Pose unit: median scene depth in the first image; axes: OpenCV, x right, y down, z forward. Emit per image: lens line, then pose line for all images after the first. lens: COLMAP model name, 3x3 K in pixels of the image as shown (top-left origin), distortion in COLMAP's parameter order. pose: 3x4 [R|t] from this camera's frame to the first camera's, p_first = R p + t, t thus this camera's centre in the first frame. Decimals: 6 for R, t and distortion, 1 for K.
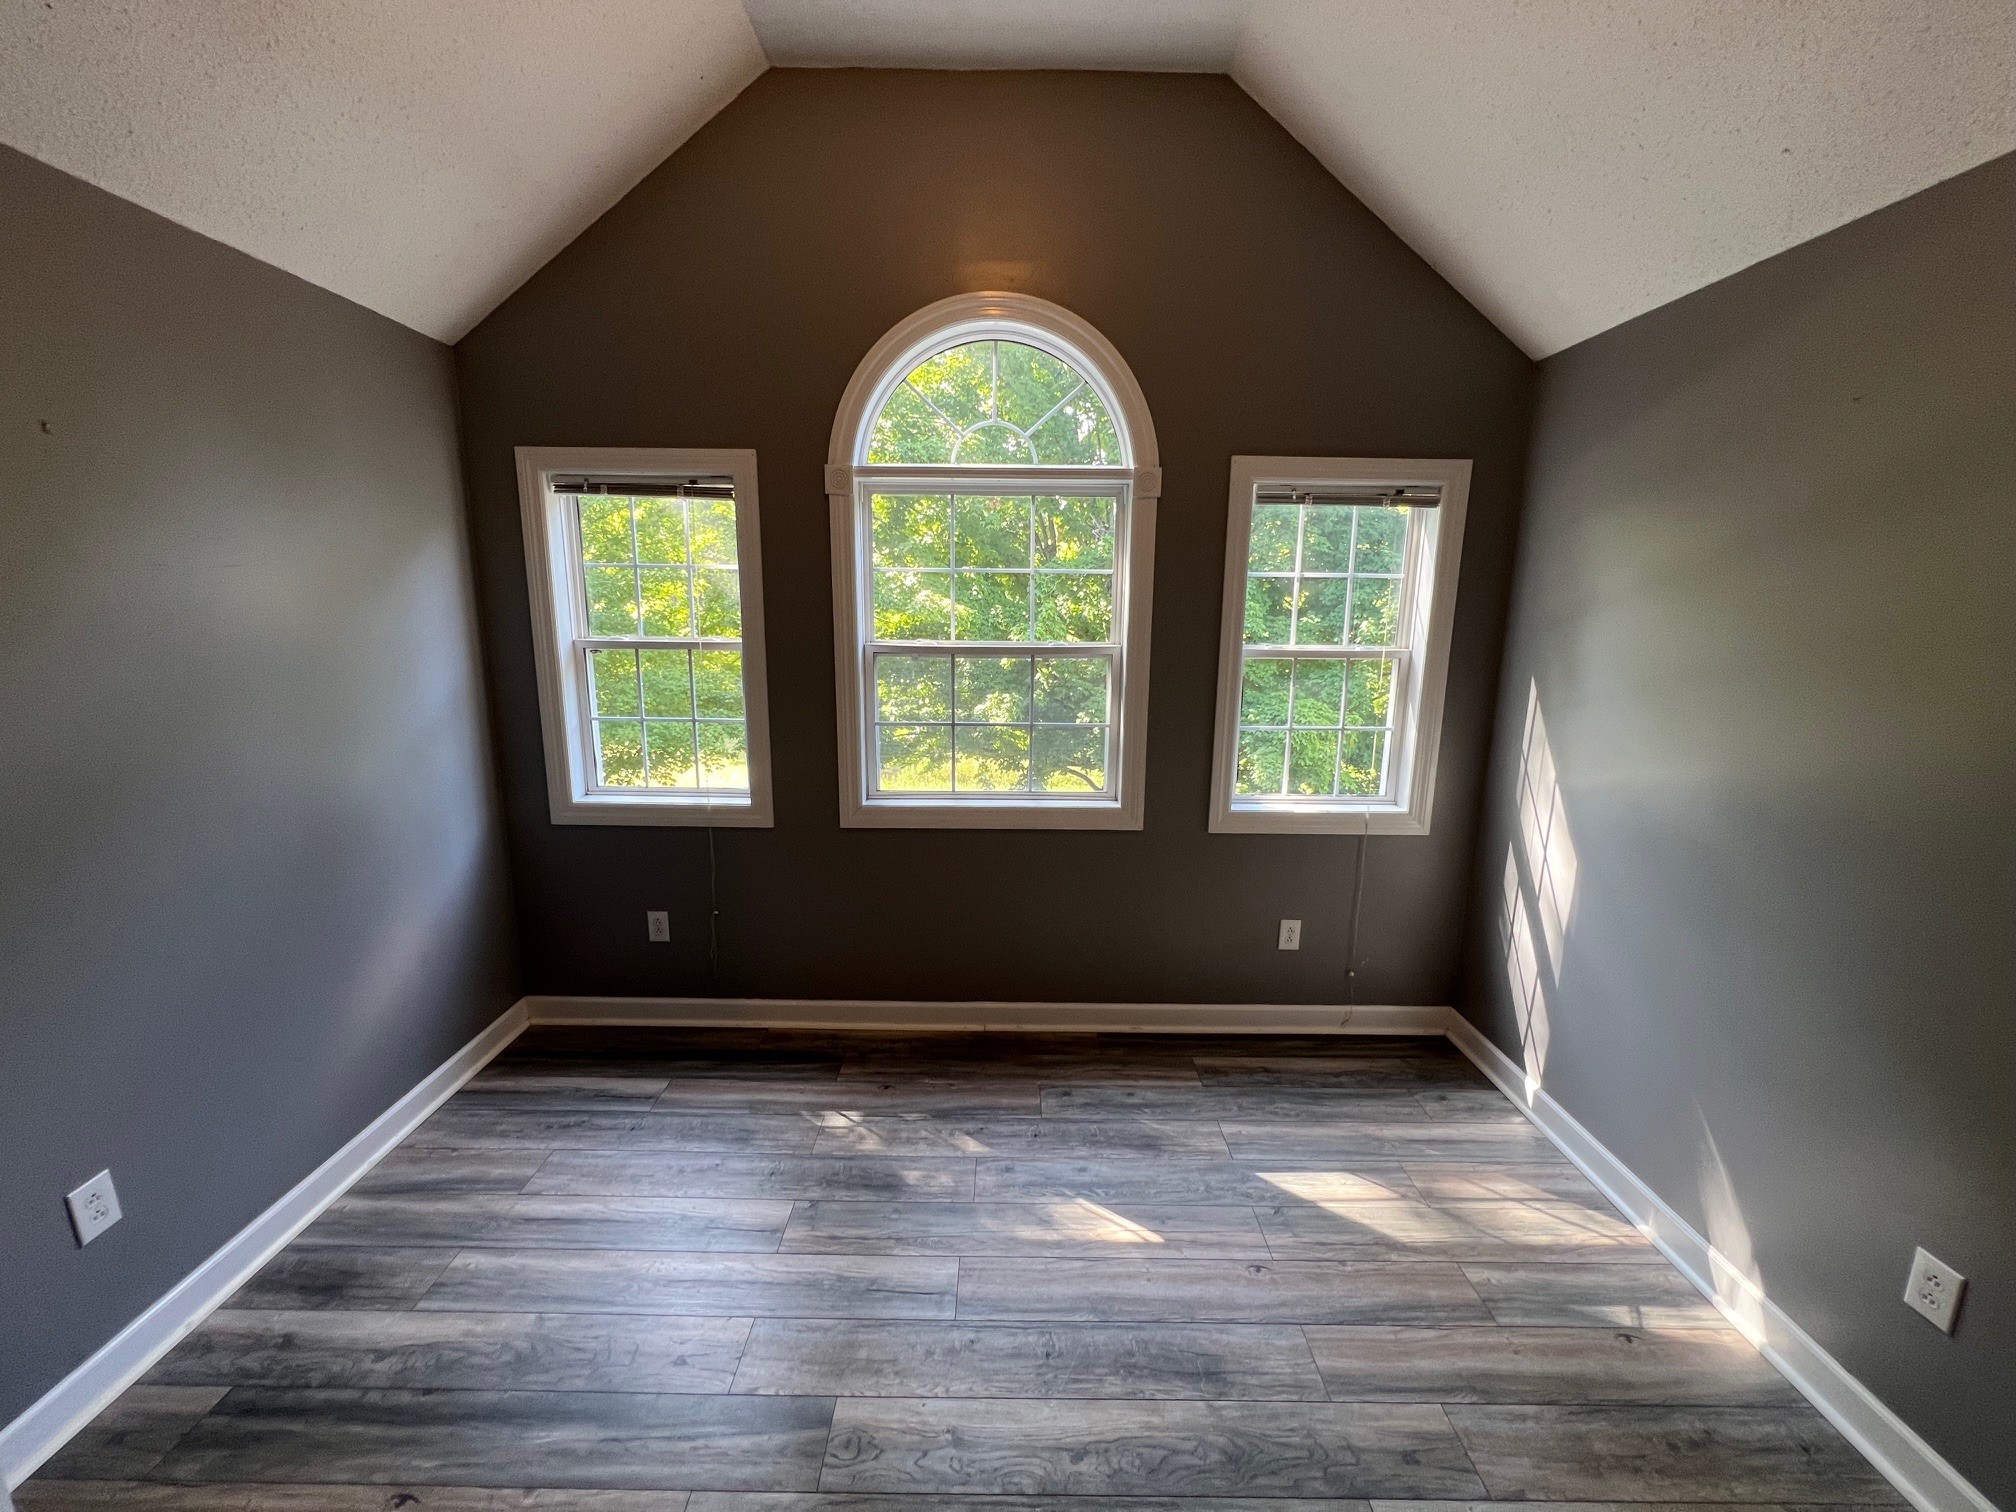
lens RADIAL K [[804.7, 0, 1006.7], [0, 804.7, 753.6], [0, 0, 1]] dist [-0.003845, 0.000878]
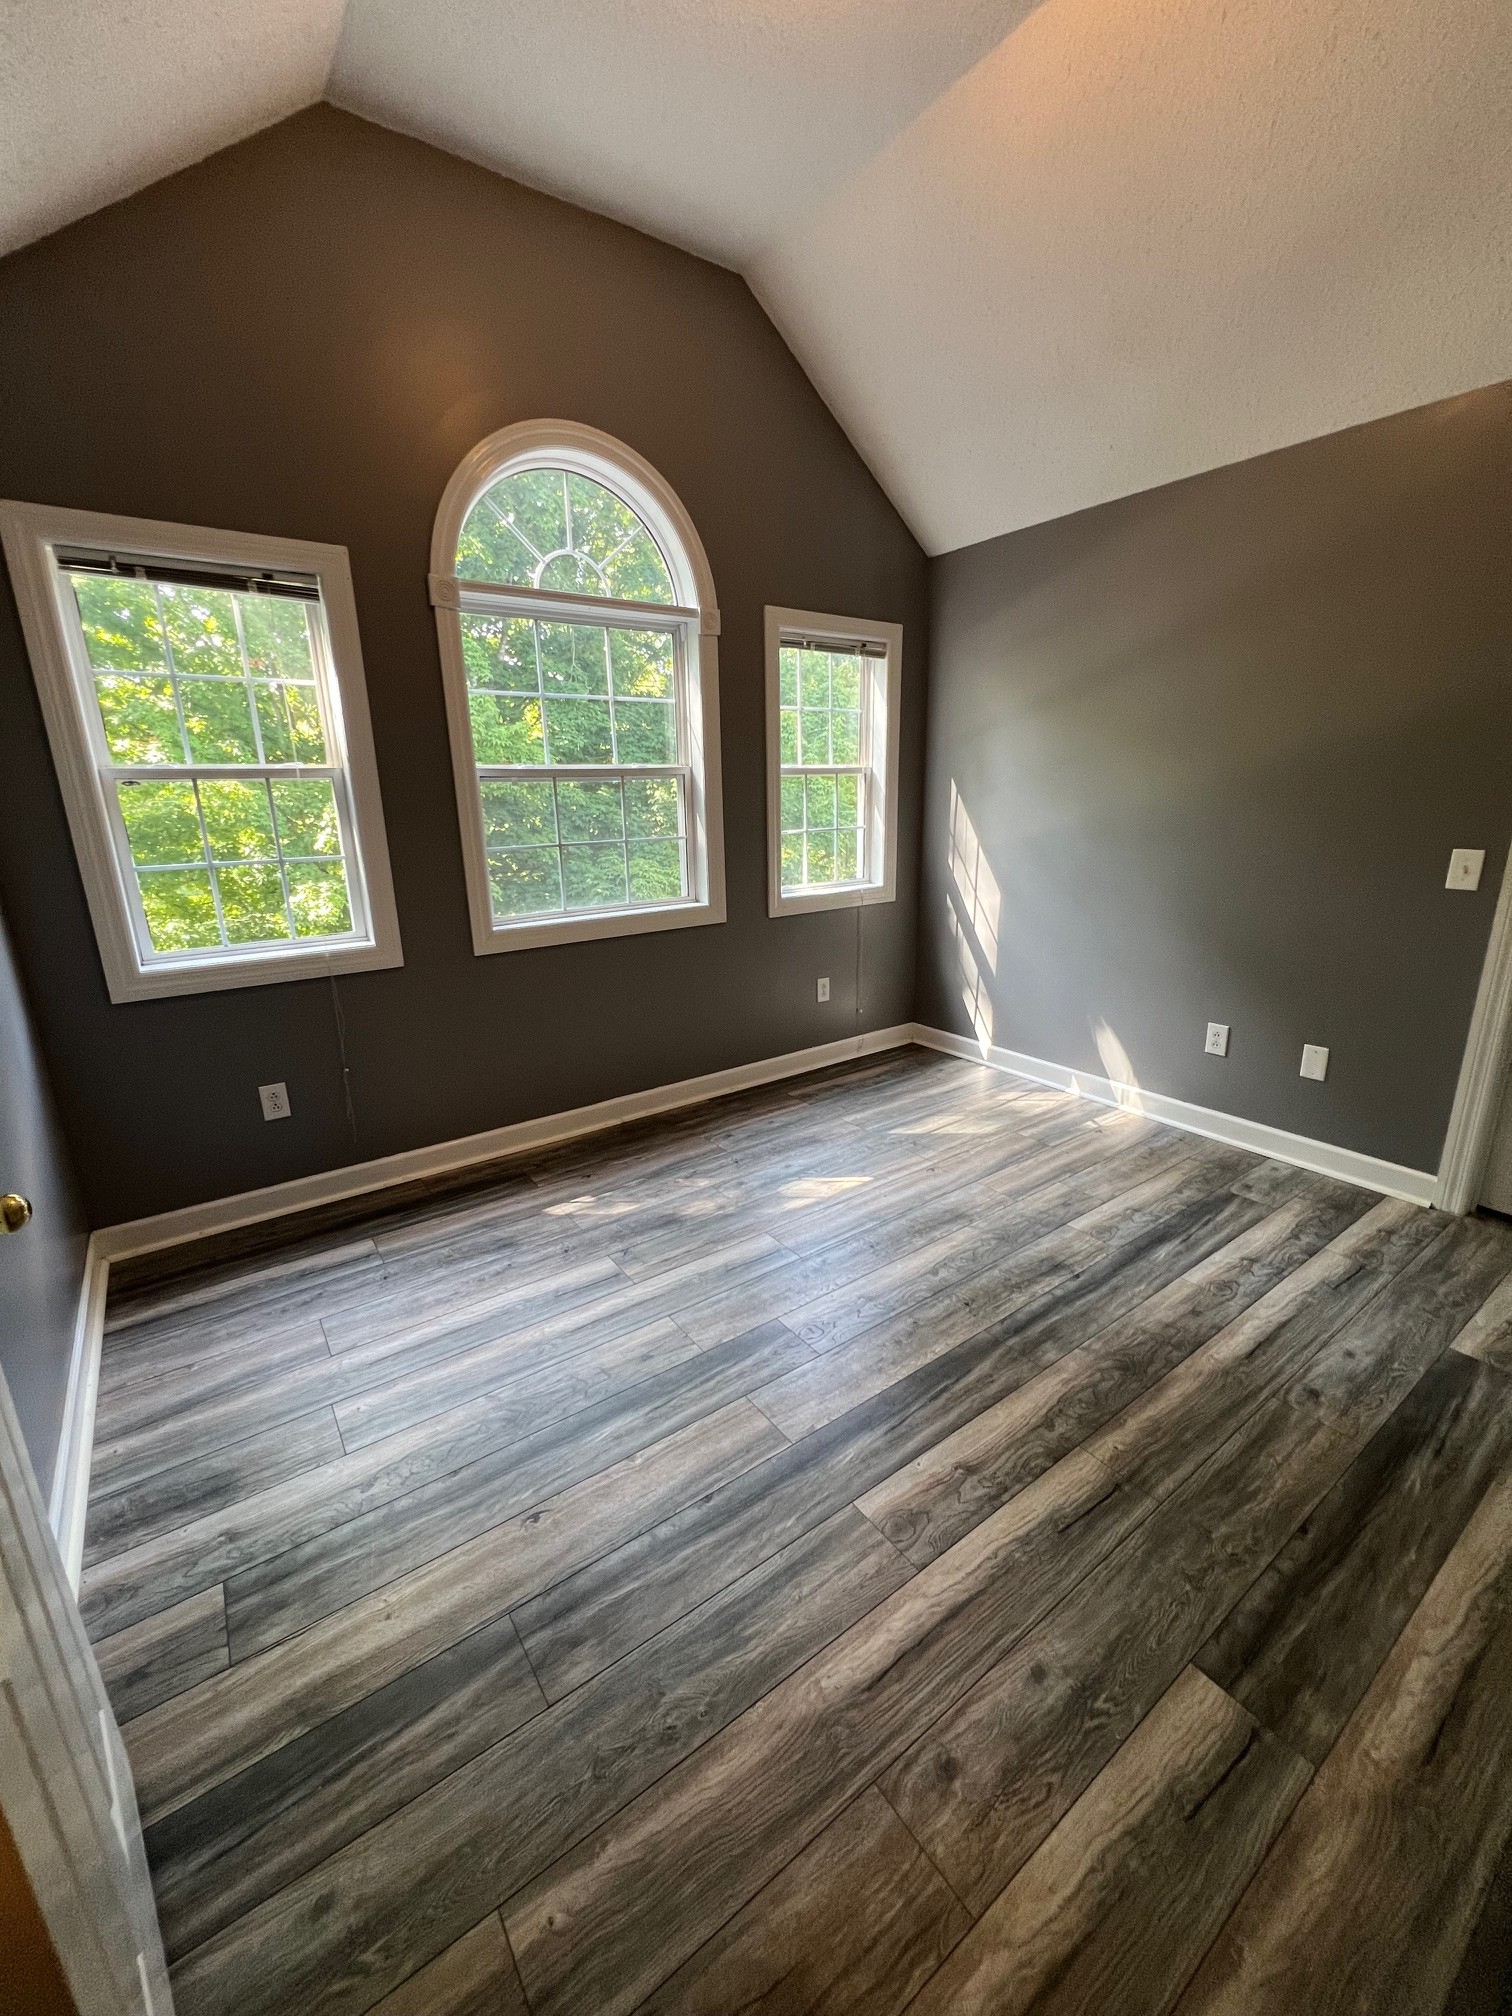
lens RADIAL K [[804.7, 0, 757.0], [0, 804.7, 1004.7], [0, 0, 1]] dist [-0.003845, 0.000878]
pose [[0.810449, -0.179284, 0.557701, -0.555273], [0.137670, 0.983644, 0.116151, 0.094632], [-0.569403, -0.017355, 0.821875, -0.025013]]
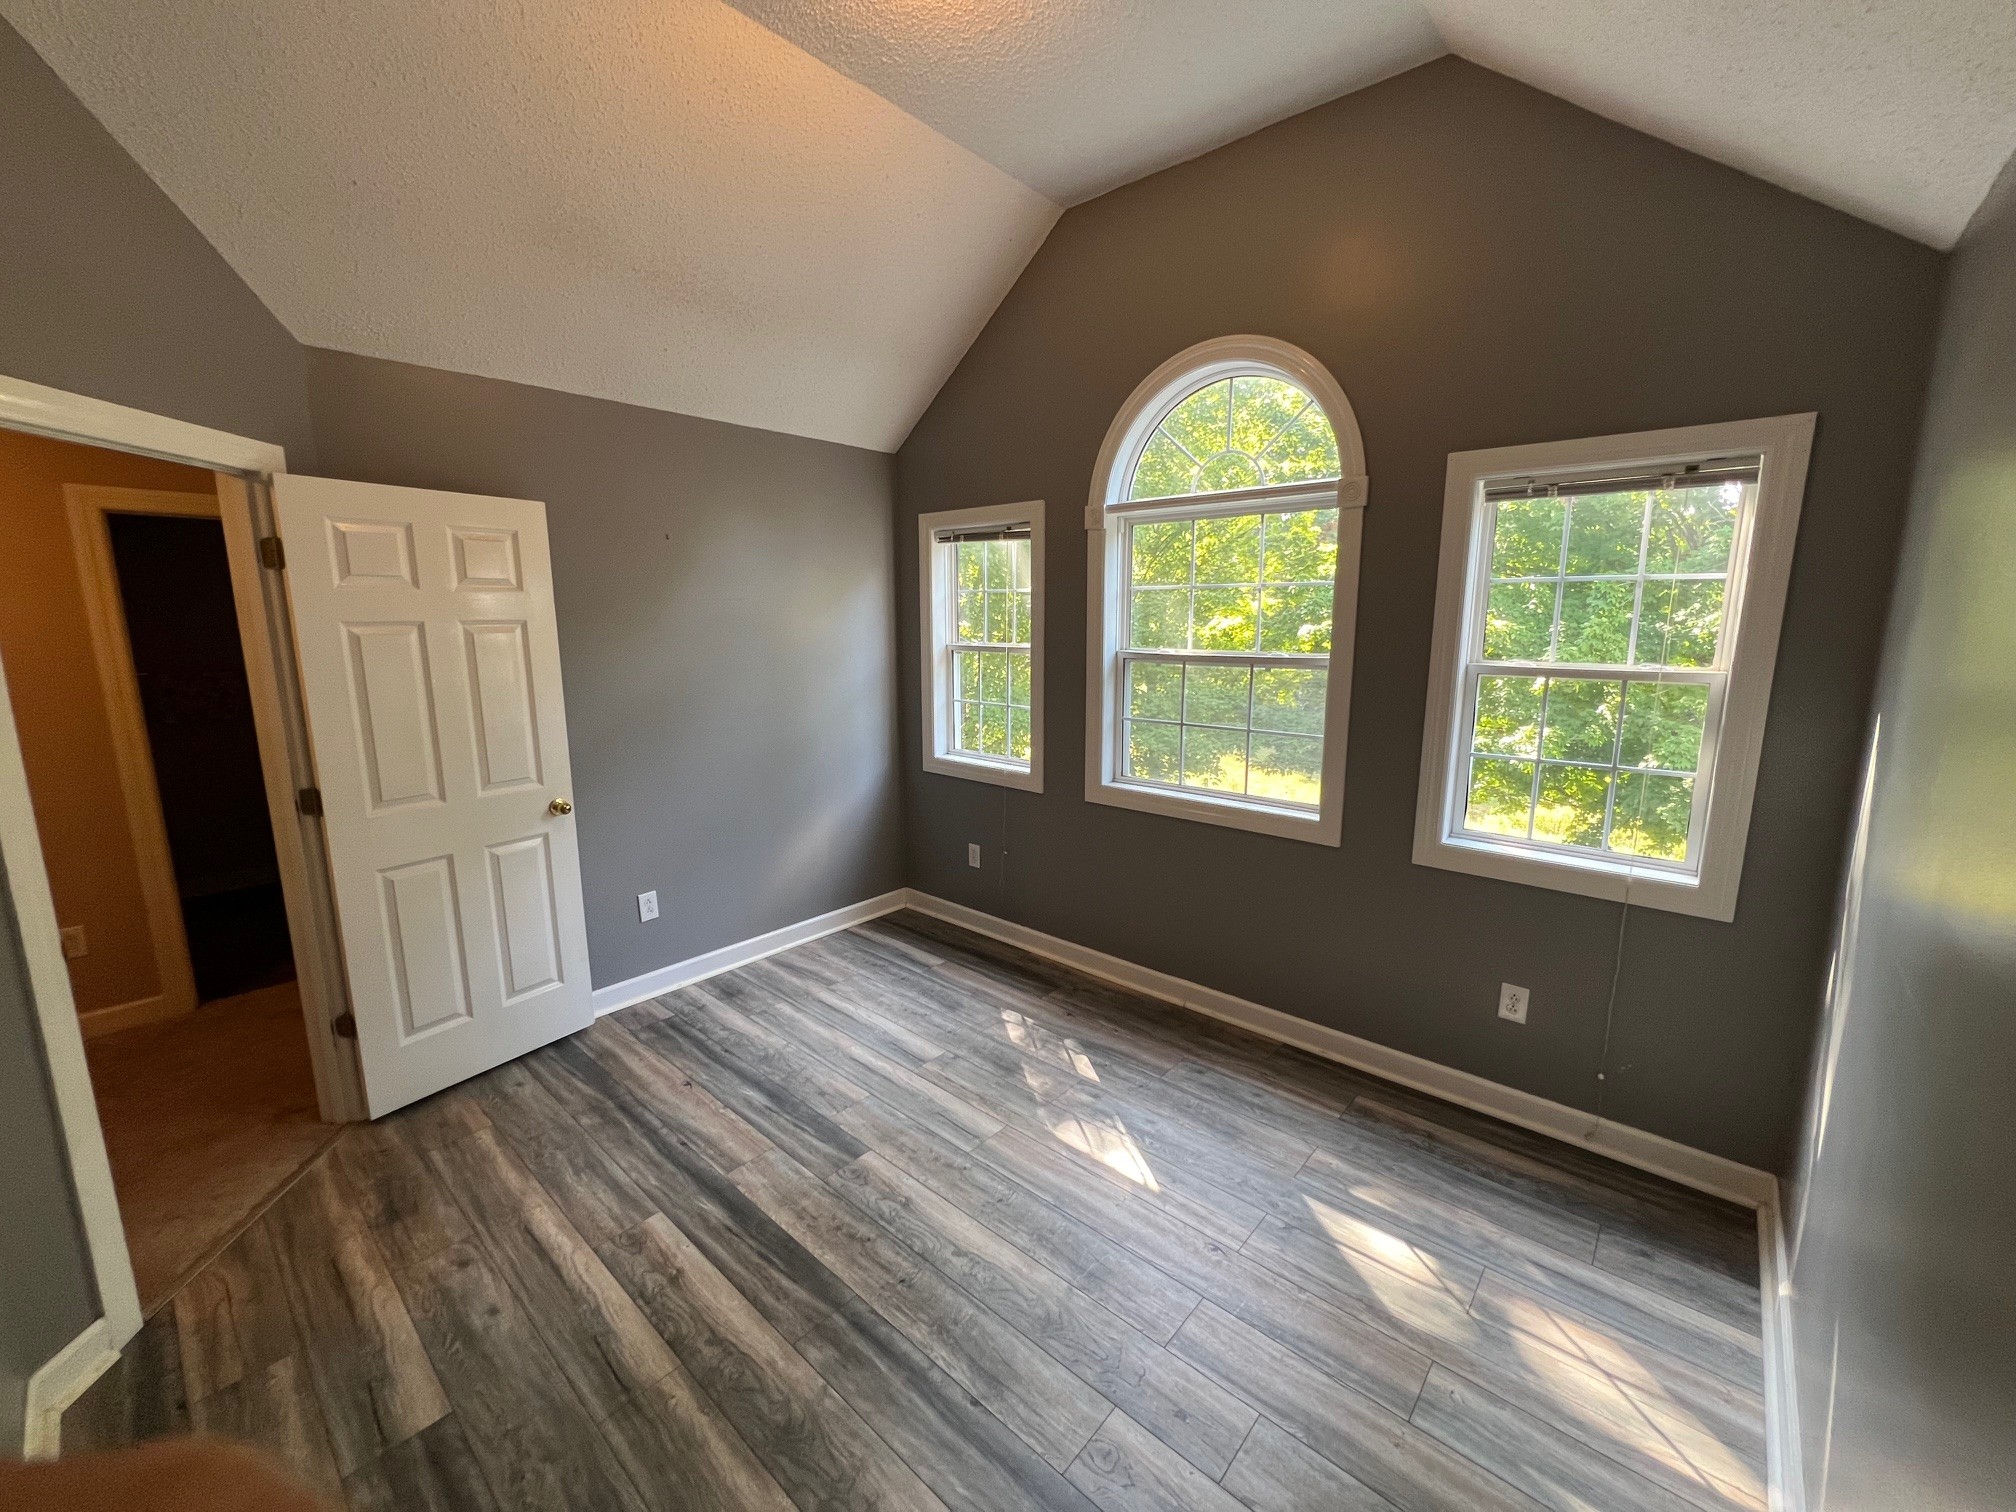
lens RADIAL K [[804.7, 0, 1006.7], [0, 804.7, 753.6], [0, 0, 1]] dist [-0.003845, 0.000878]
pose [[0.750409, 0.102176, -0.653028, 0.555303], [-0.115320, 0.993065, 0.022863, 0.007669], [0.650836, 0.058151, 0.756989, -0.002639]]
